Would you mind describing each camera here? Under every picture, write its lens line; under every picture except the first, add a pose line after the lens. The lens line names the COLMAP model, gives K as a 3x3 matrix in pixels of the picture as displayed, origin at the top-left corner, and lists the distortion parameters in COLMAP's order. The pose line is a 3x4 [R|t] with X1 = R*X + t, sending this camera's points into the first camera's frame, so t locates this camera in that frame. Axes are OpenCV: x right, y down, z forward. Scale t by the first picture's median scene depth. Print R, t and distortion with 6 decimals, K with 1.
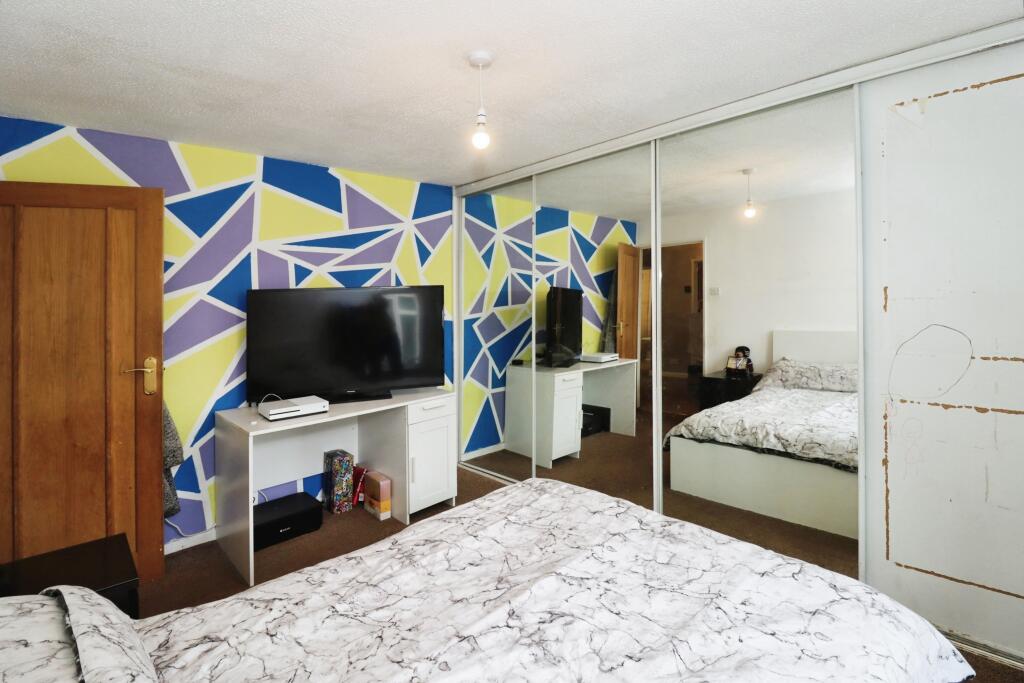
lens RADIAL K [[461.3, 0, 513.1], [0, 461.3, 296.1], [0, 0, 1]] dist [-0.011453, -0.000268]
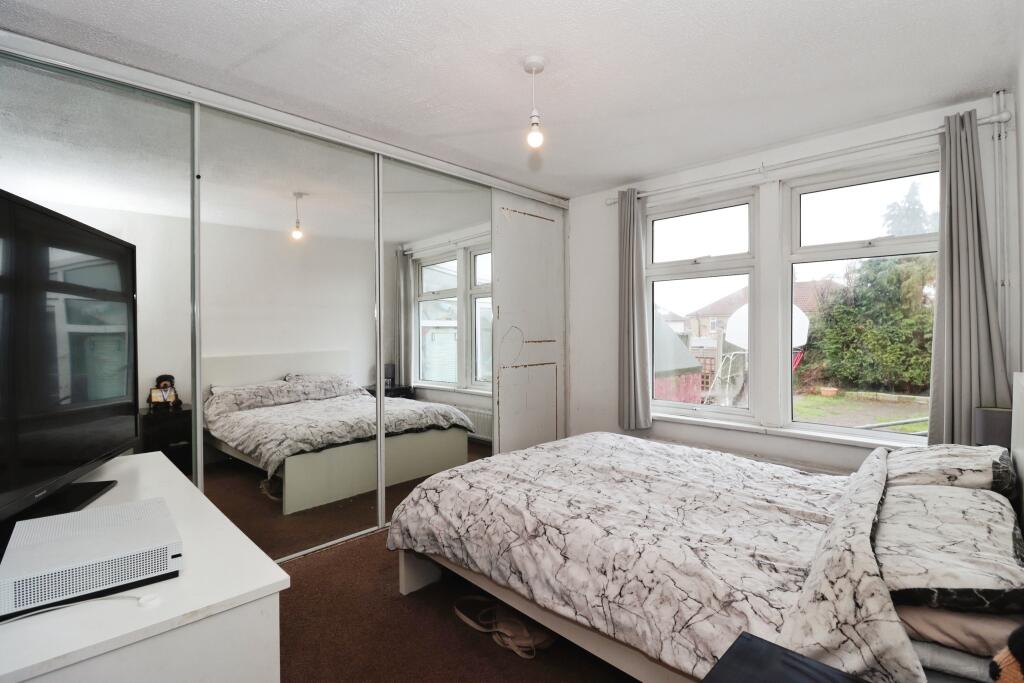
lens RADIAL K [[483.4, 0, 512.0], [0, 483.4, 341.5], [0, 0, 1]] dist [0.001636, 0.000141]
pose [[-0.004629, 0.007031, 0.999965, -1.209571], [-0.003554, 0.999969, -0.007048, 0.149040], [-0.999983, -0.003587, -0.004604, 1.055359]]
